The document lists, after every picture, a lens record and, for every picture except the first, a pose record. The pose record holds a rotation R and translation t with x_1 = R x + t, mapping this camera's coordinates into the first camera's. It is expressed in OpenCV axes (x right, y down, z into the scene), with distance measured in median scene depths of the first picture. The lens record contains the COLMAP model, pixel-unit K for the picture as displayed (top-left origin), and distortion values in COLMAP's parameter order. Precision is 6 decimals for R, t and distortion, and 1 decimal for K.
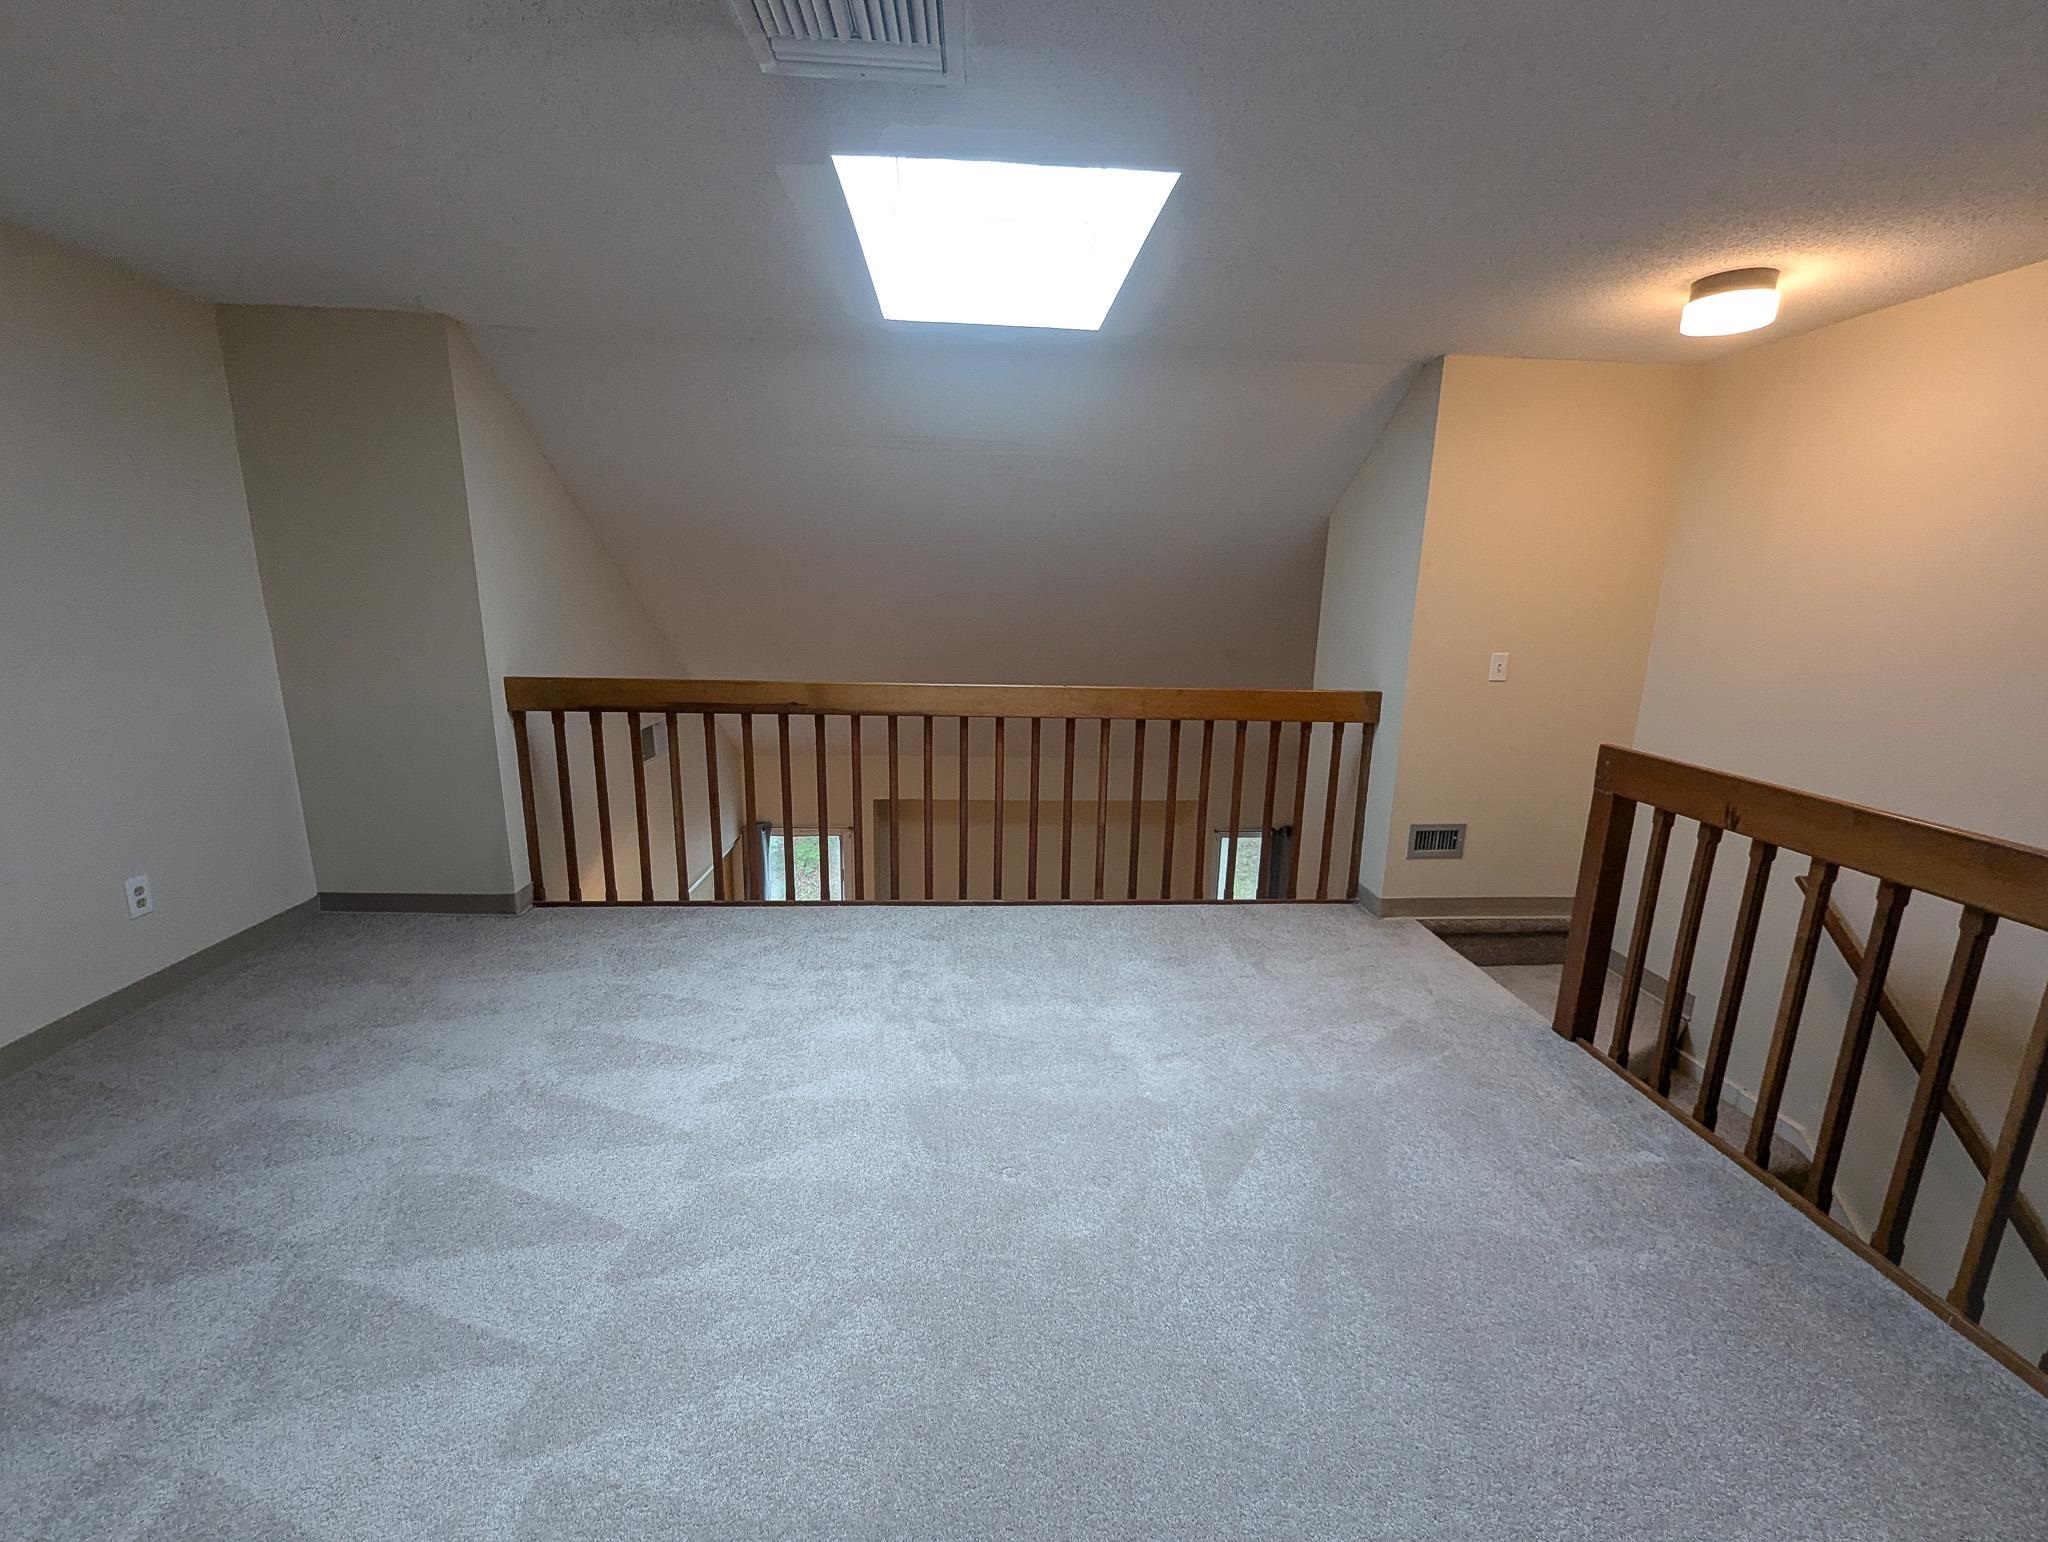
lens RADIAL K [[844.2, 0, 1023.0], [0, 844.2, 778.4], [0, 0, 1]] dist [-0.001945, 0.000176]
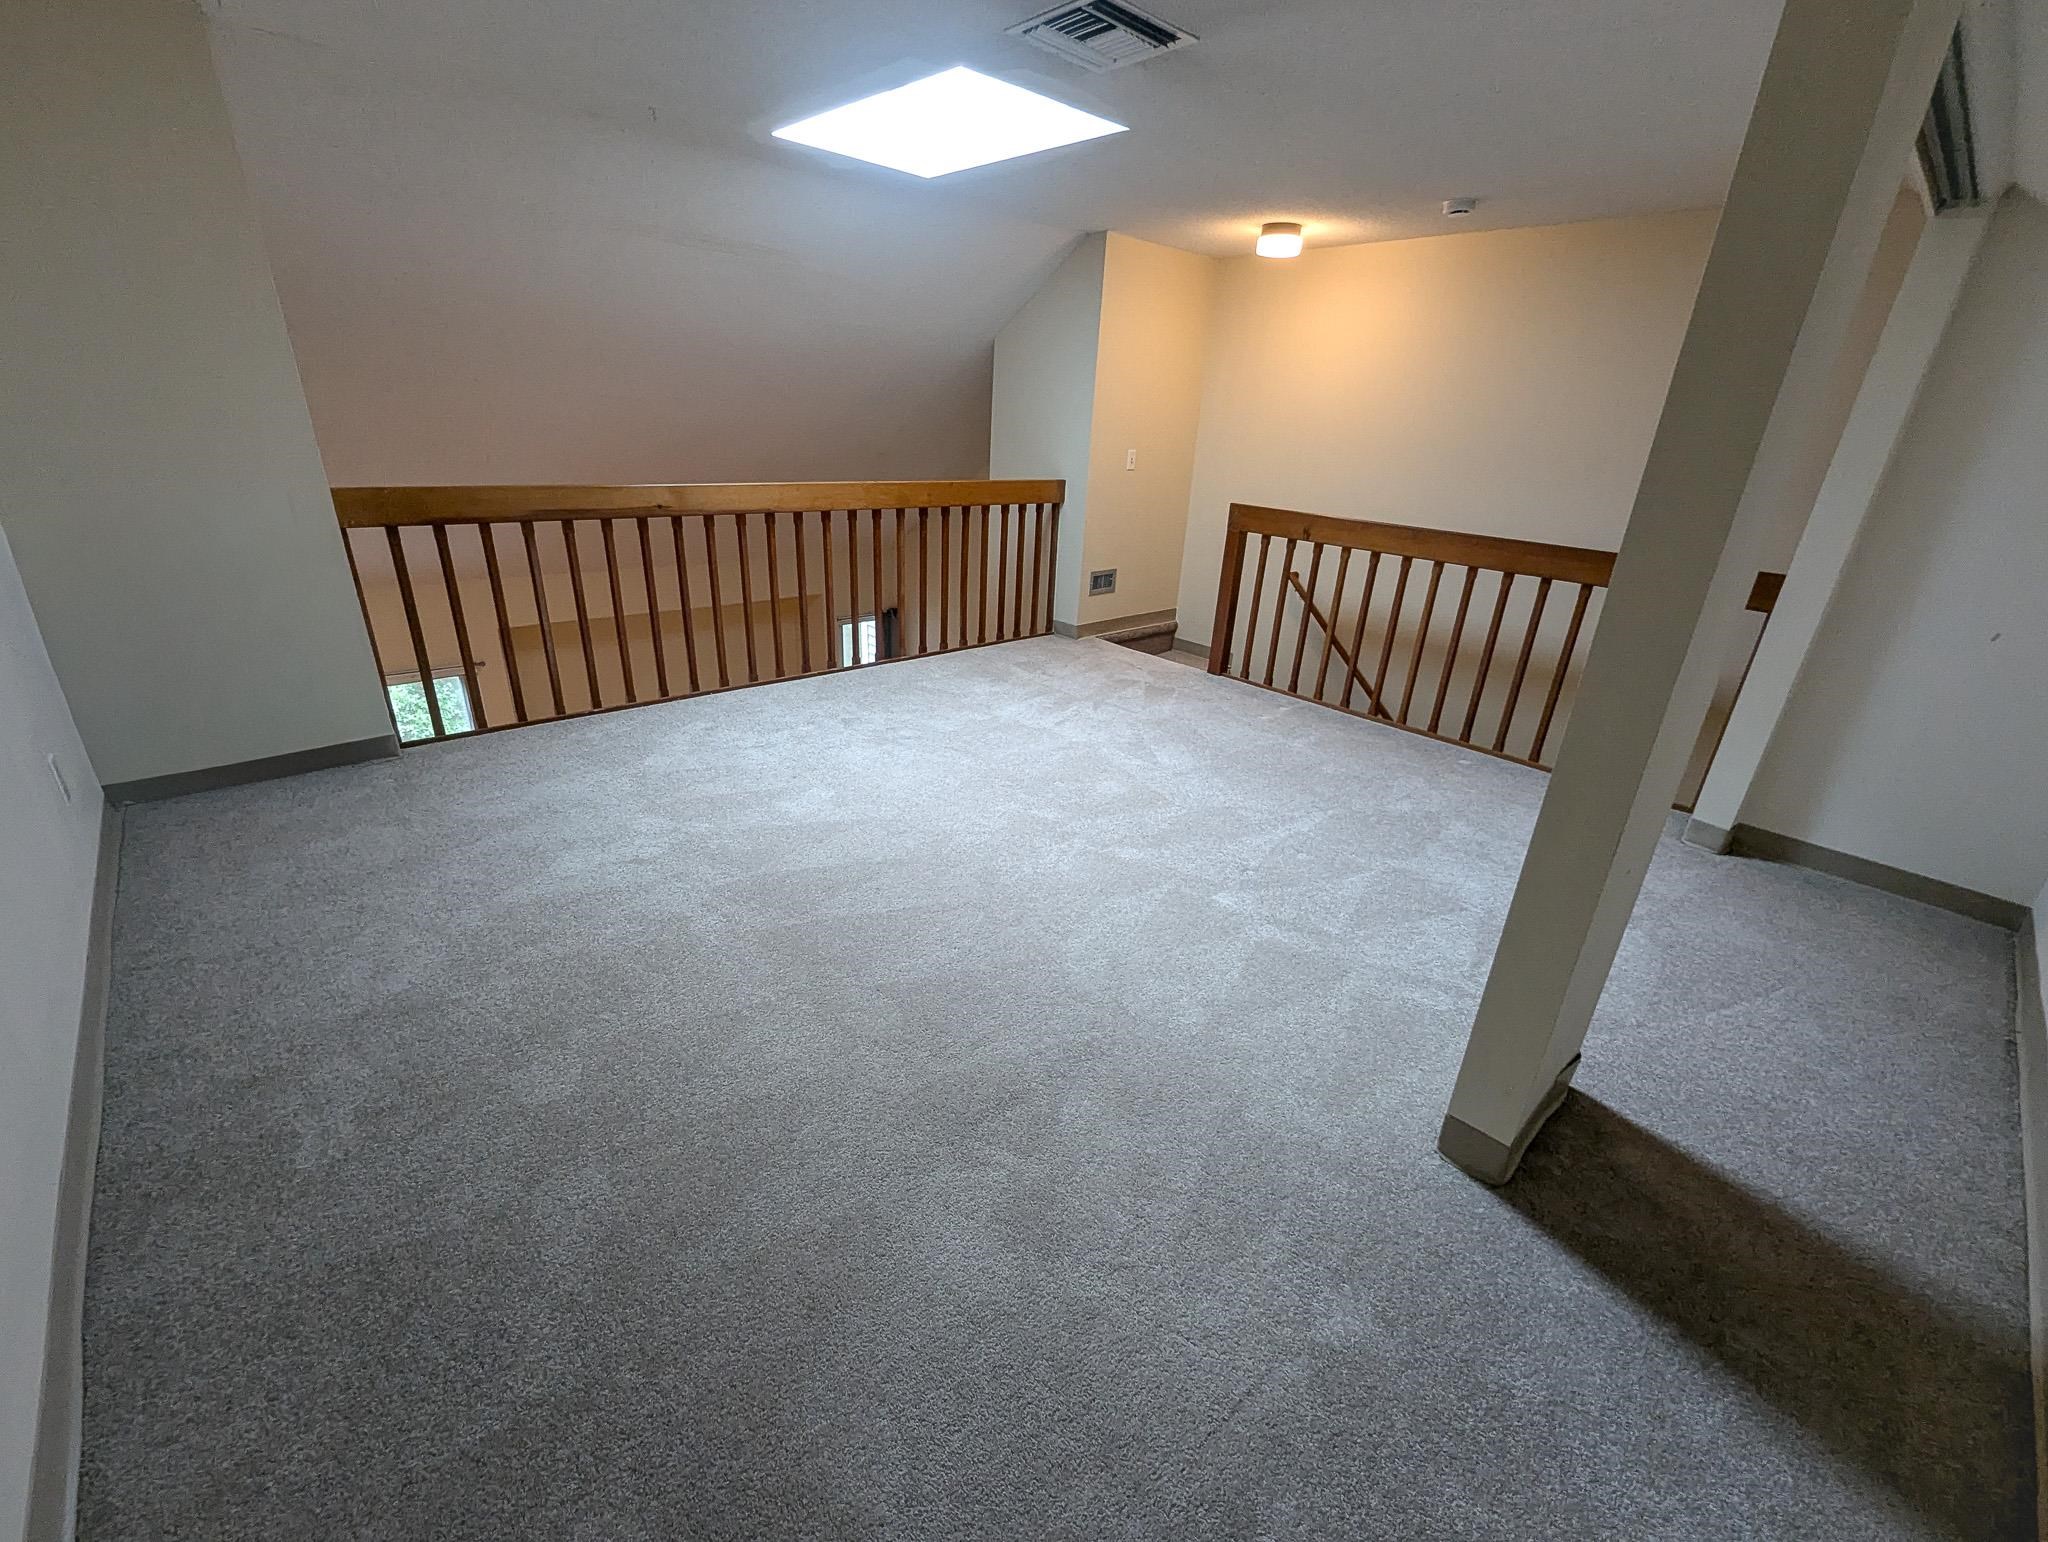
lens RADIAL K [[850.5, 0, 1011.8], [0, 850.5, 772.8], [0, 0, 1]] dist [-0.001093, -0.001187]
pose [[0.789064, -0.225005, 0.571621, -0.667929], [0.101889, 0.965555, 0.239419, 0.026045], [-0.605802, -0.130675, 0.784811, -0.158994]]
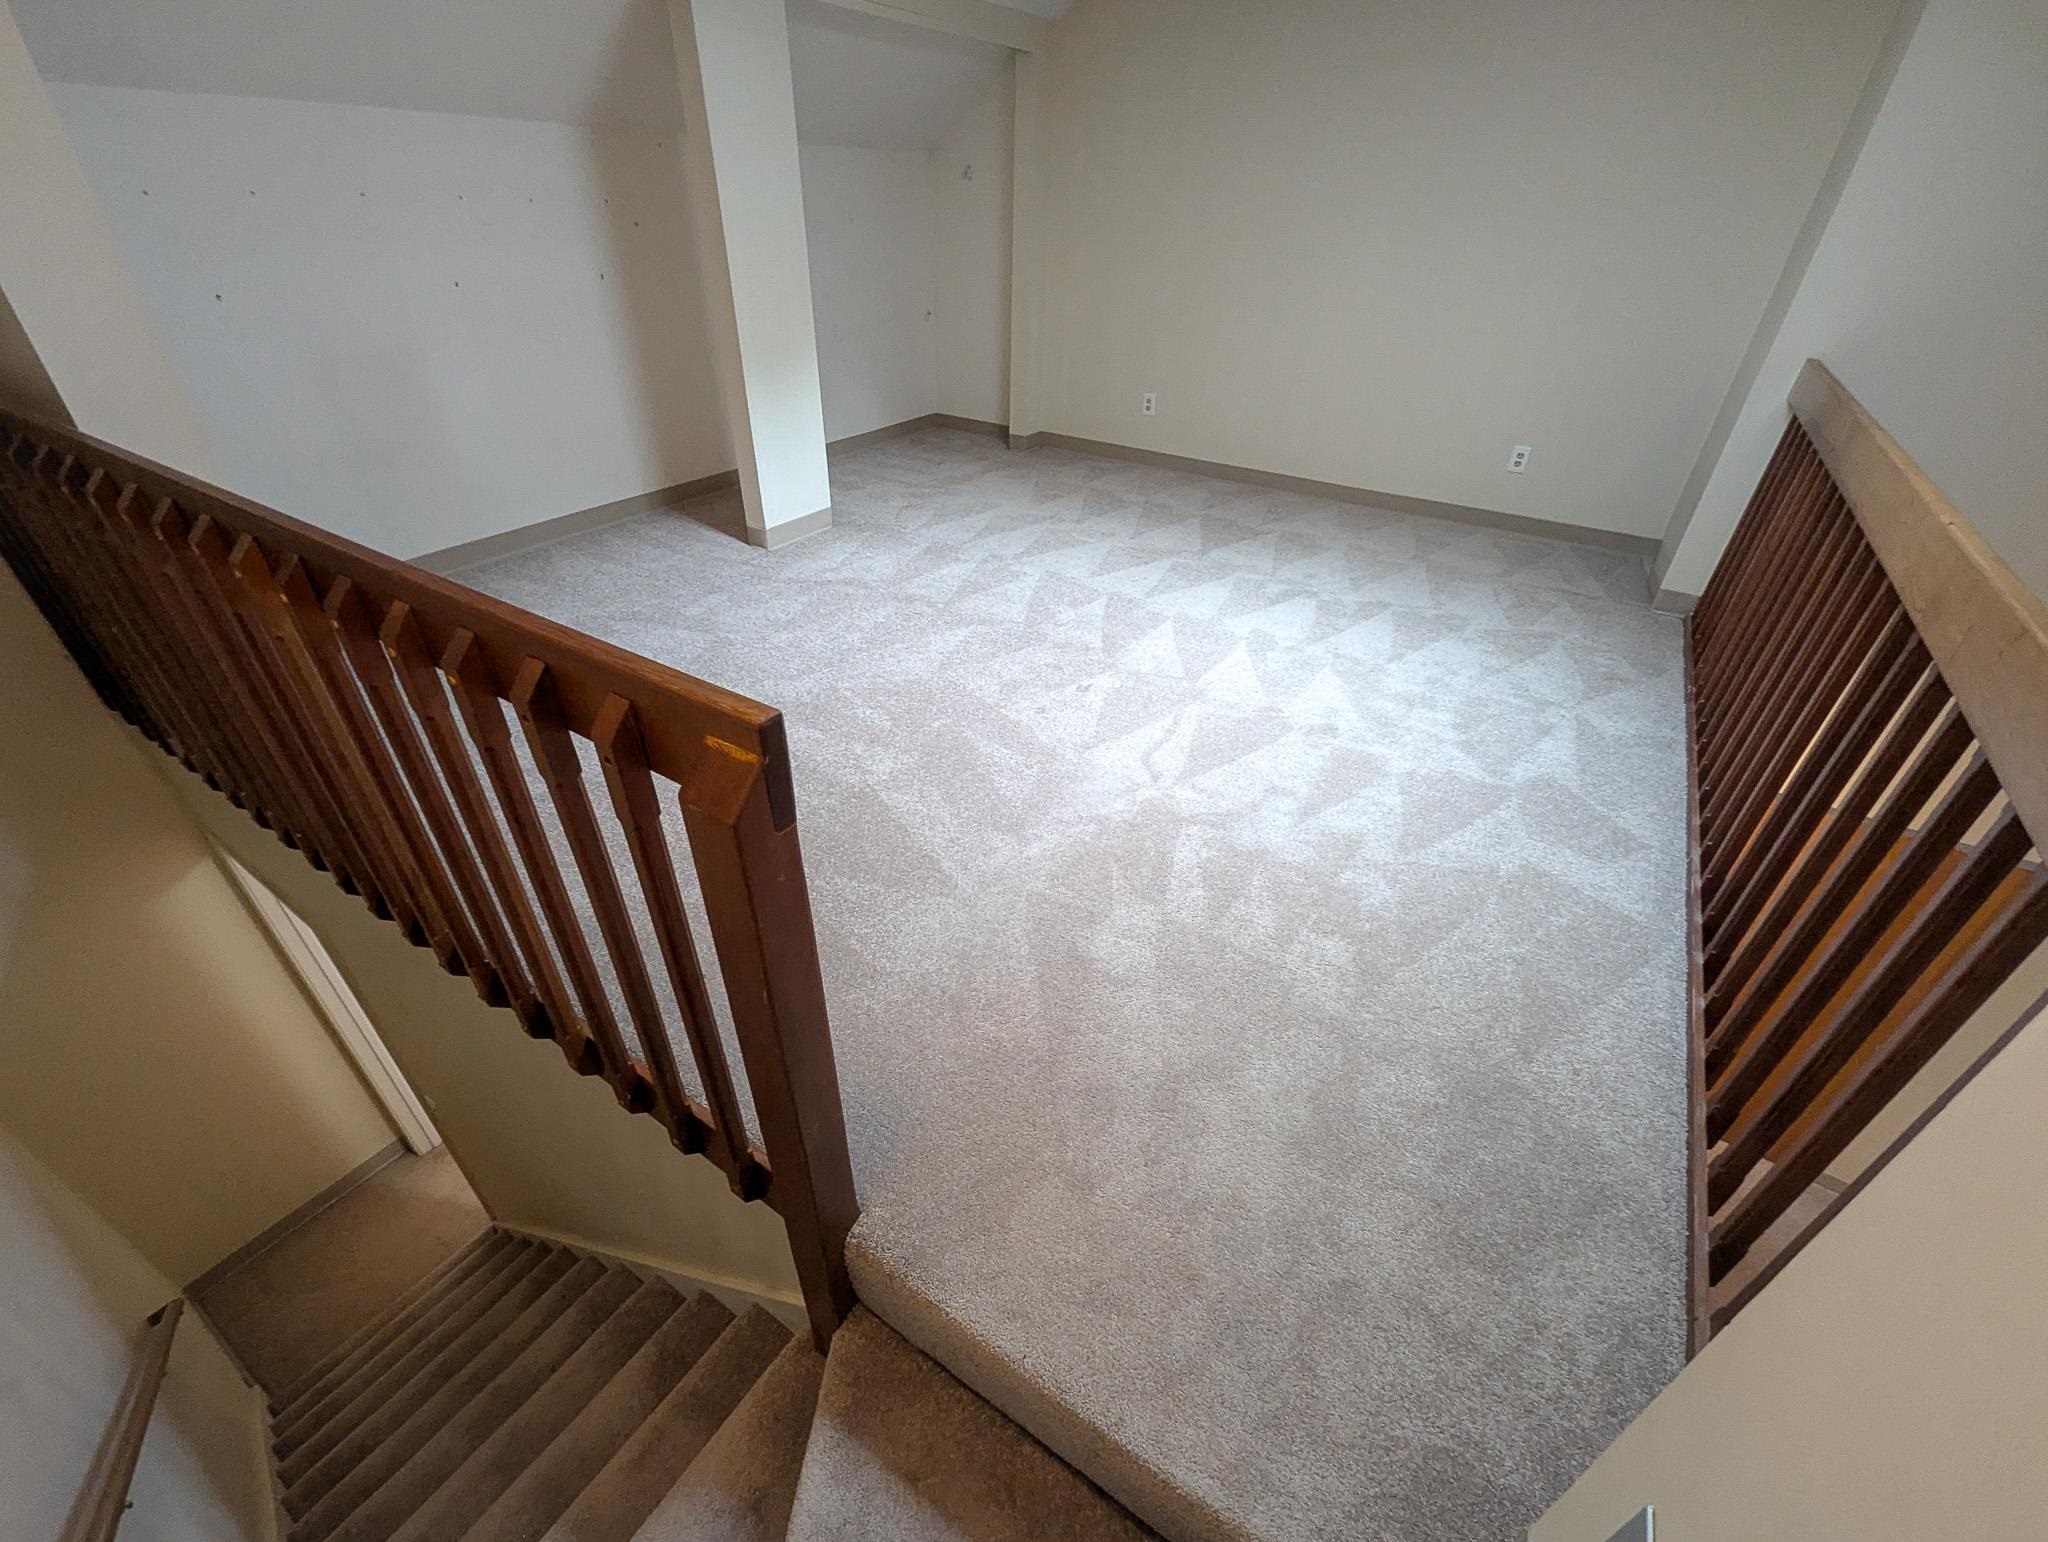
lens RADIAL K [[854.4, 0, 1024.5], [0, 854.4, 779.7], [0, 0, 1]] dist [-0.000699, -0.000040]
pose [[-0.604983, 0.418875, -0.677155, 0.702313], [-0.204099, 0.740449, 0.640374, -0.208866], [0.769636, 0.525622, -0.362467, 0.990266]]
